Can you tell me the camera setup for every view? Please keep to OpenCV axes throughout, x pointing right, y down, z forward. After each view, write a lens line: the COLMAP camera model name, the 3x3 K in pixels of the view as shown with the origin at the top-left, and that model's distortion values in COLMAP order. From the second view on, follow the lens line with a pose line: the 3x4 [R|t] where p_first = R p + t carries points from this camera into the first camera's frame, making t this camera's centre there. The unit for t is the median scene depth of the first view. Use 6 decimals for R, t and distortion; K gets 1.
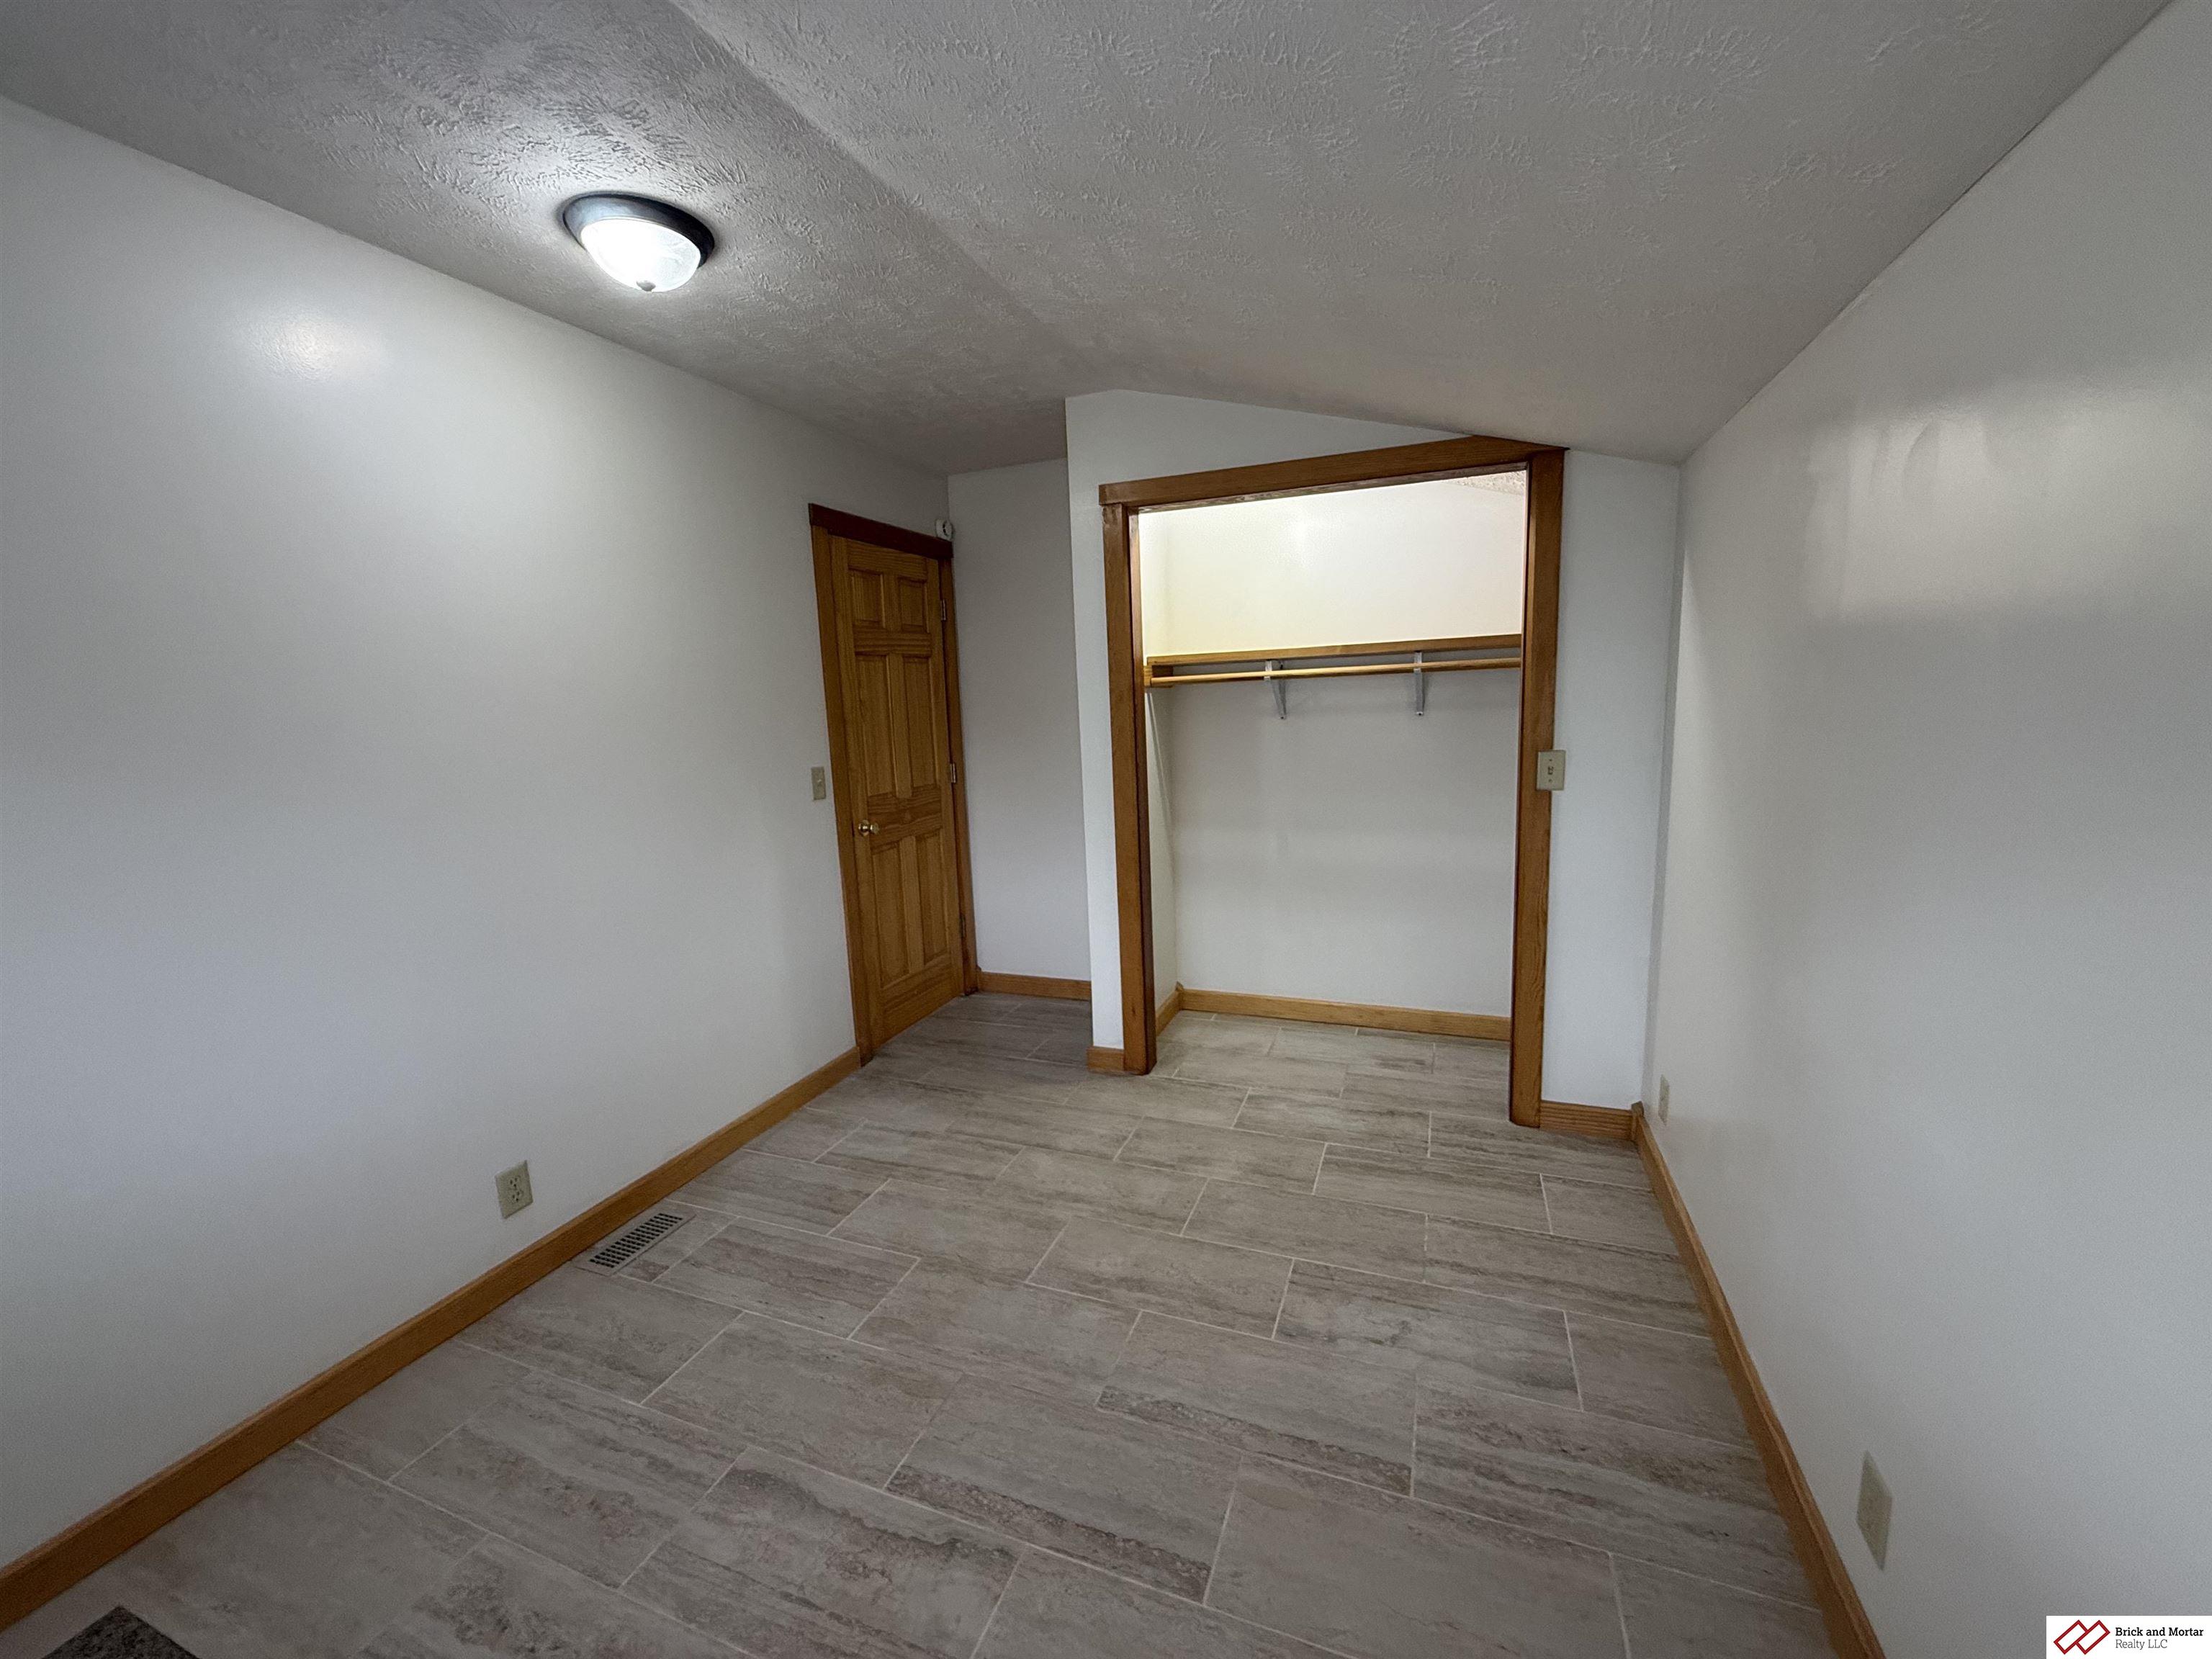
lens RADIAL K [[878.6, 0, 1099.7], [0, 878.6, 826.6], [0, 0, 1]] dist [-0.001022, -0.000512]
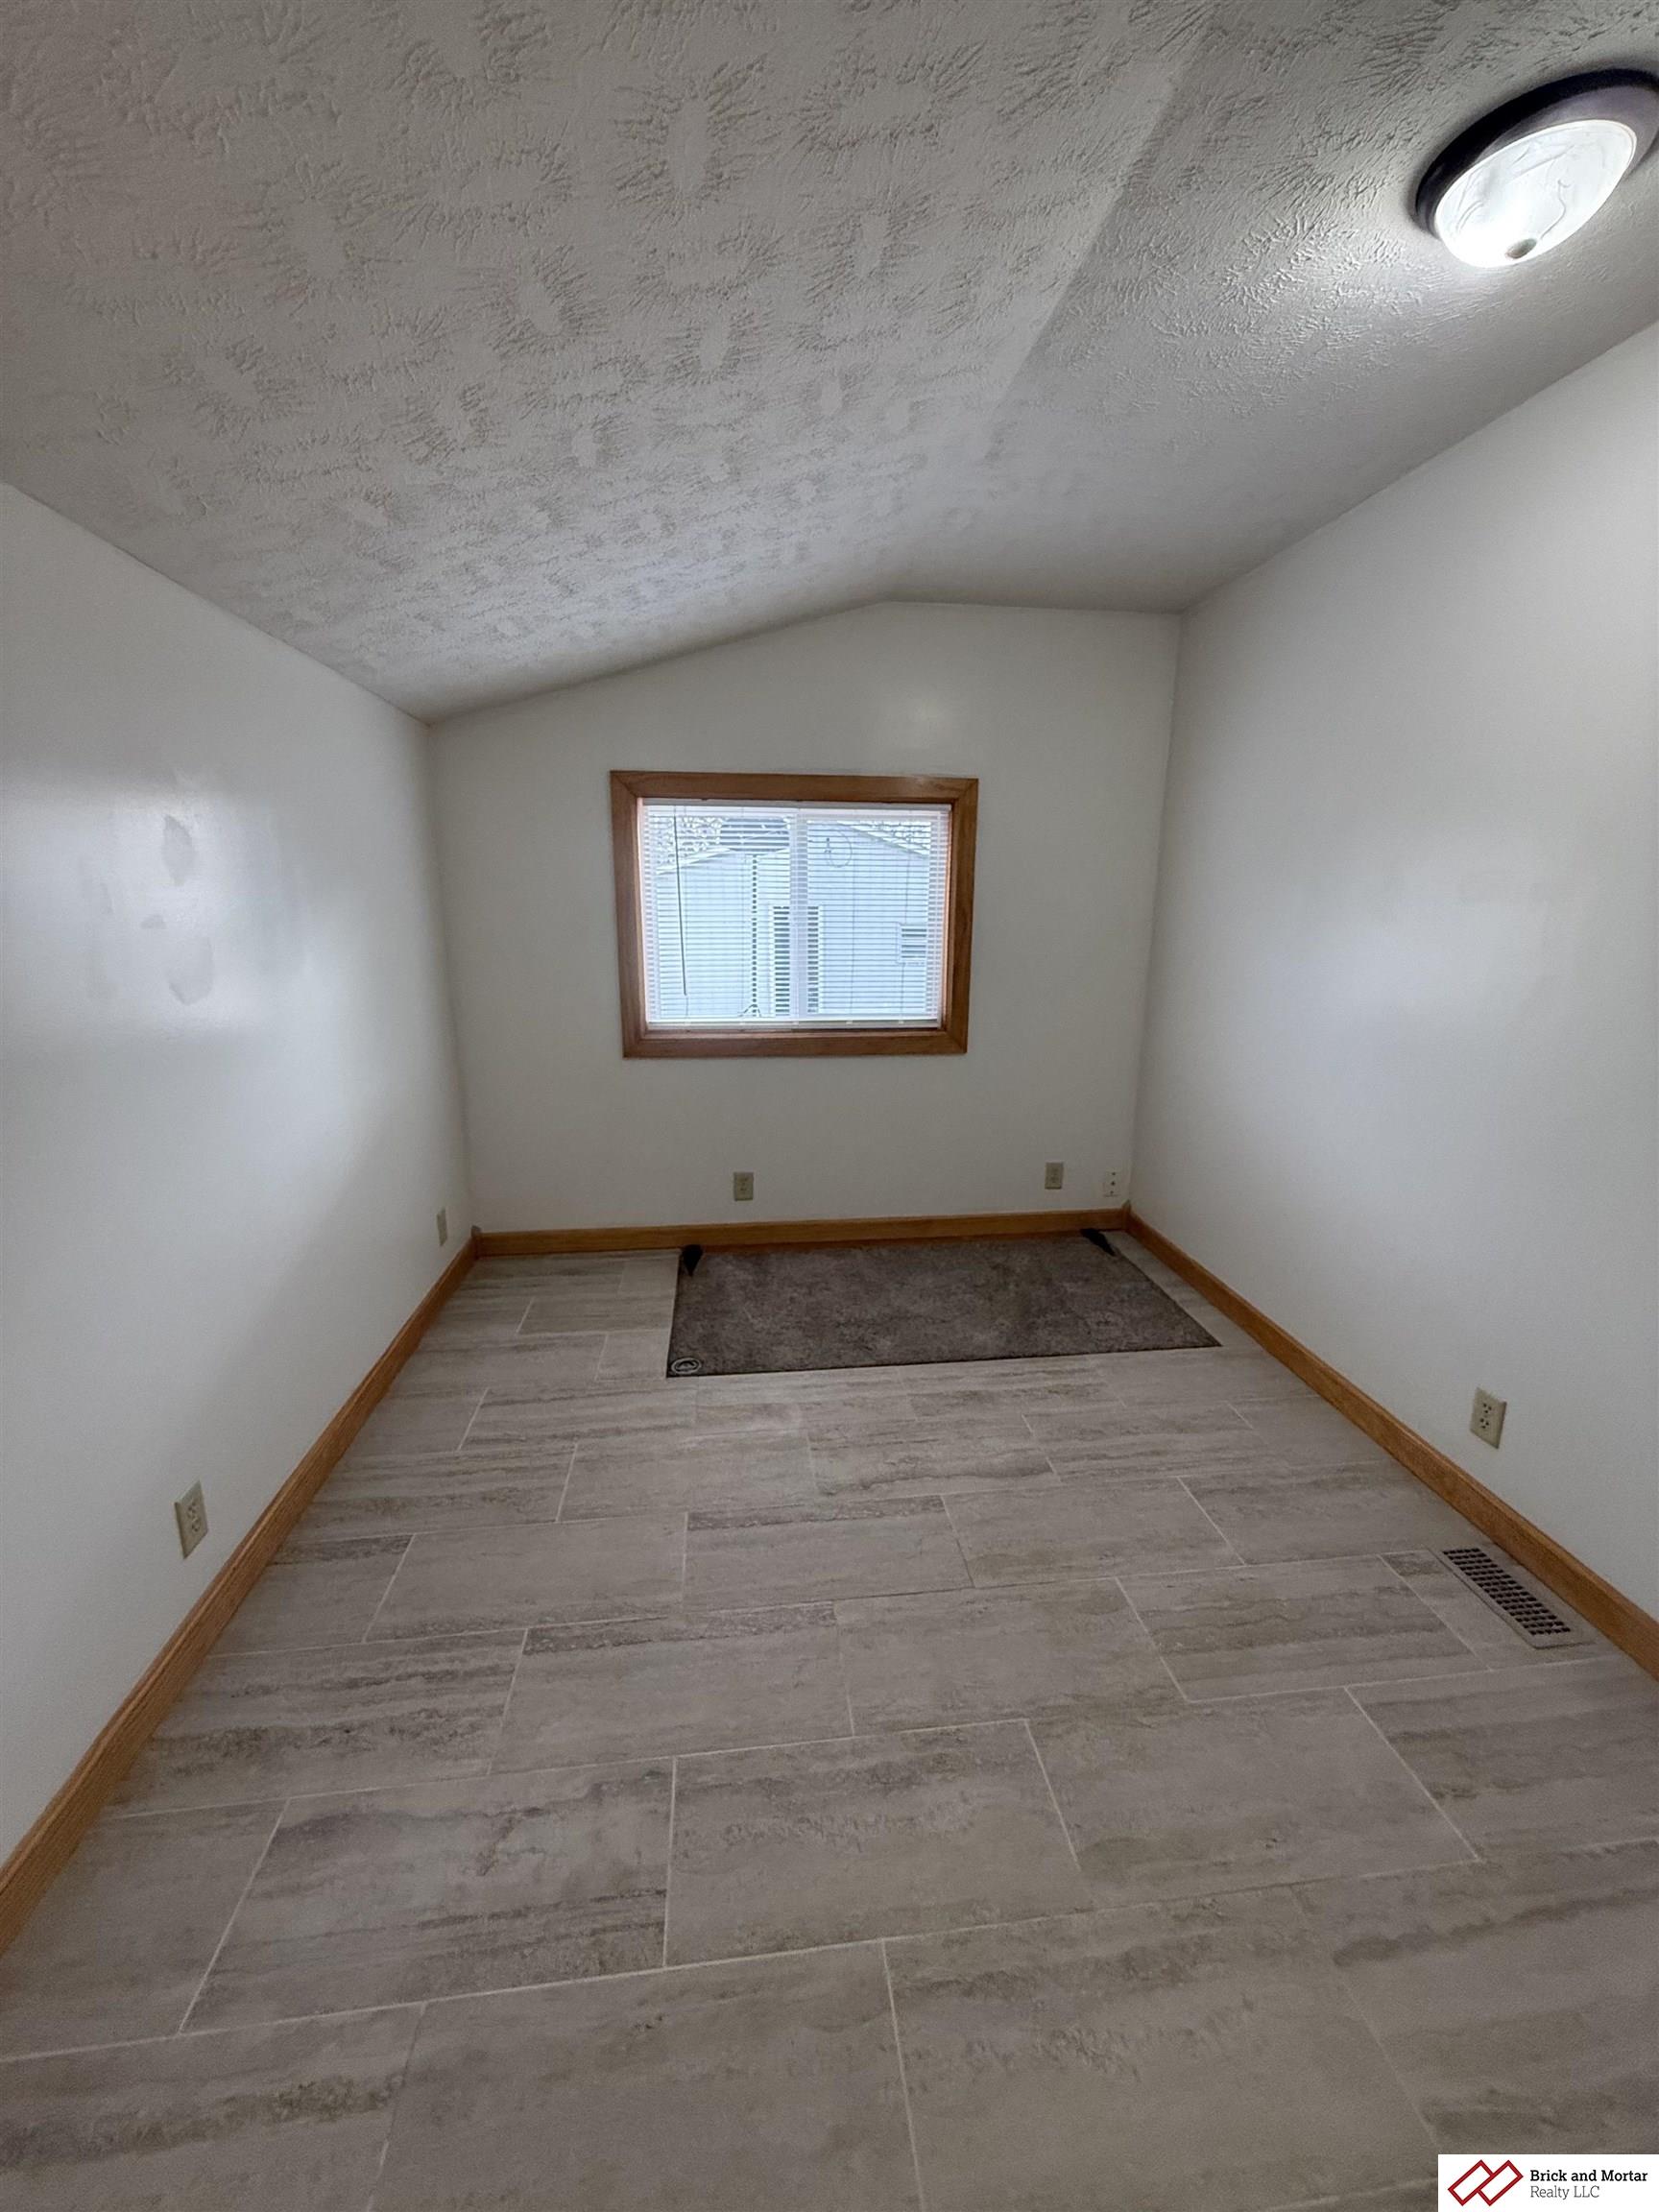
lens RADIAL K [[878.6, 0, 830.6], [0, 878.6, 1109.3], [0, 0, 1]] dist [-0.001022, -0.000512]
pose [[-0.880398, 0.143910, -0.451872, 0.331249], [-0.041712, 0.925653, 0.376067, -0.216884], [0.472397, 0.349937, -0.808941, 1.440541]]
